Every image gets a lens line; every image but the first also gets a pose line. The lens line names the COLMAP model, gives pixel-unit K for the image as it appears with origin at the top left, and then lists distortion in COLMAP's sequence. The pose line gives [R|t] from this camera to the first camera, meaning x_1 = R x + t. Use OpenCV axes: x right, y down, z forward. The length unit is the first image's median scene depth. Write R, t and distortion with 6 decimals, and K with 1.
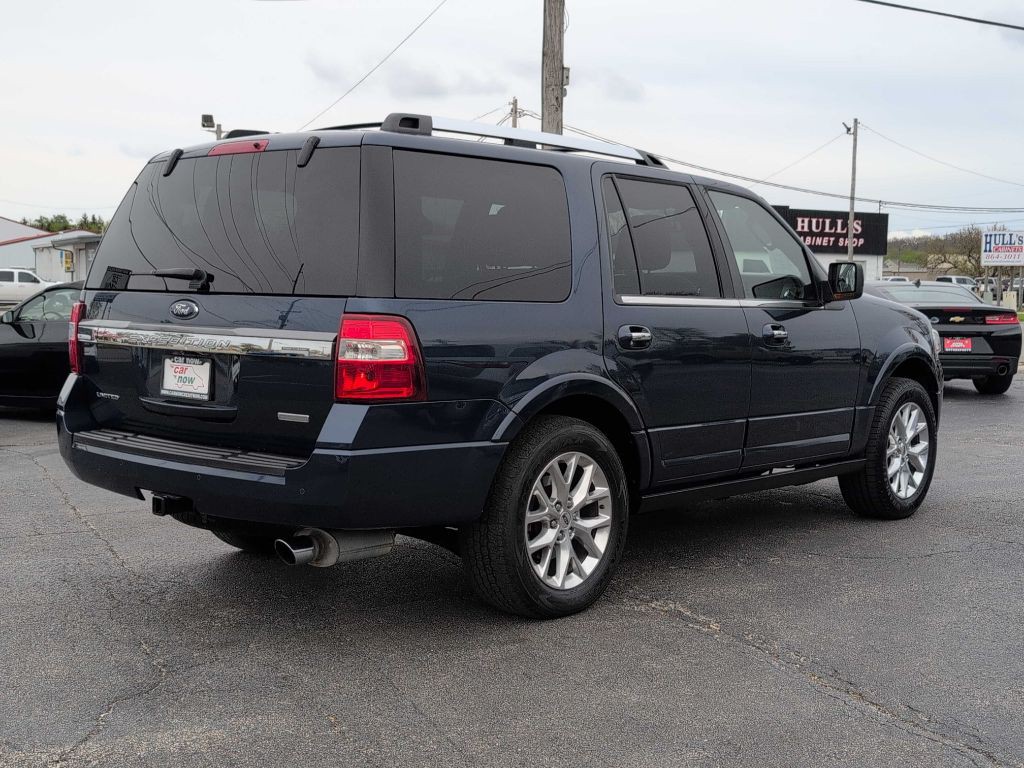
lens RADIAL K [[1251.3, 0, 511.3], [0, 1251.3, 364.3], [0, 0, 1]] dist [0.025112, -0.087929]
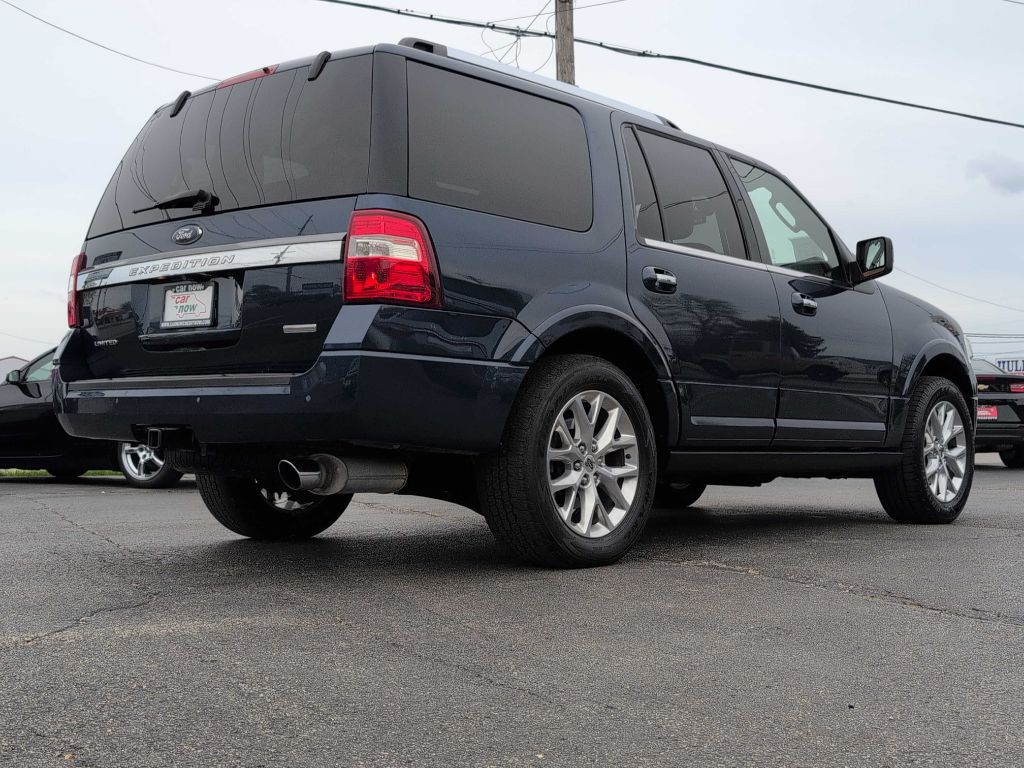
lens RADIAL K [[1251.3, 0, 511.3], [0, 1251.3, 364.3], [0, 0, 1]] dist [0.025112, -0.087929]
pose [[0.999911, -0.009588, -0.009246, -0.005993], [0.008521, 0.993980, -0.109226, 0.149037], [0.010238, 0.109137, 0.993974, 0.060472]]
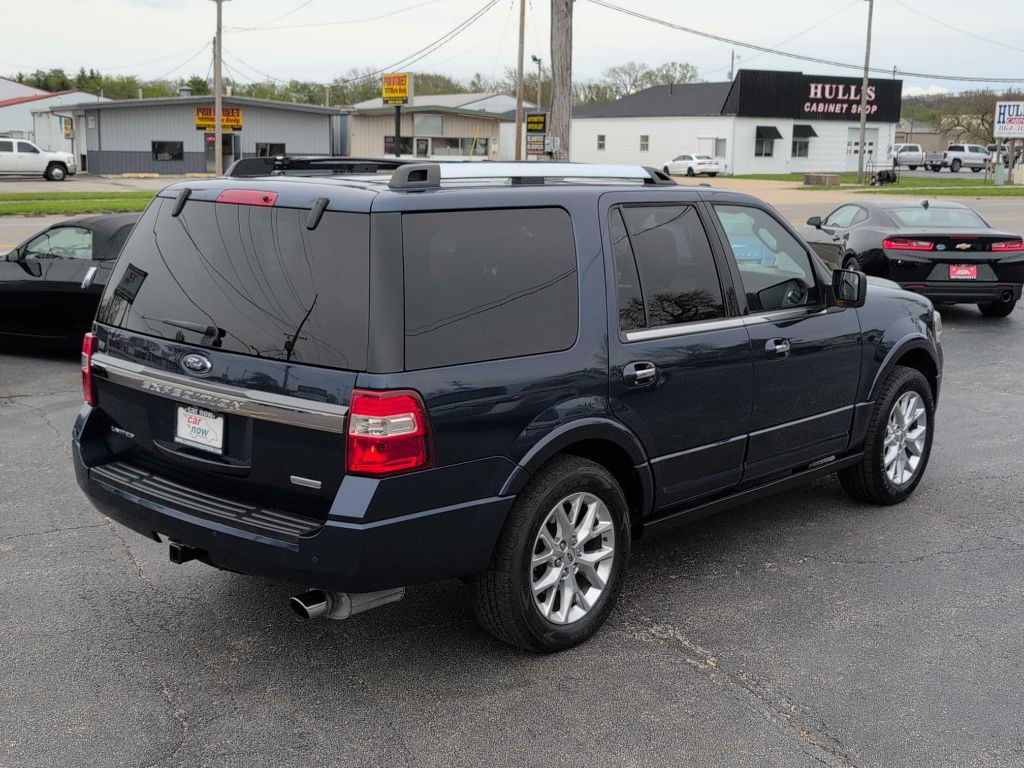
lens RADIAL K [[1255.9, 0, 533.7], [0, 1255.9, 355.0], [0, 0, 1]] dist [0.014582, -0.053444]
pose [[0.999913, 0.004857, 0.012252, -0.000086], [-0.006064, 0.994923, 0.100454, -0.143230], [-0.011702, -0.100520, 0.994866, -0.016022]]
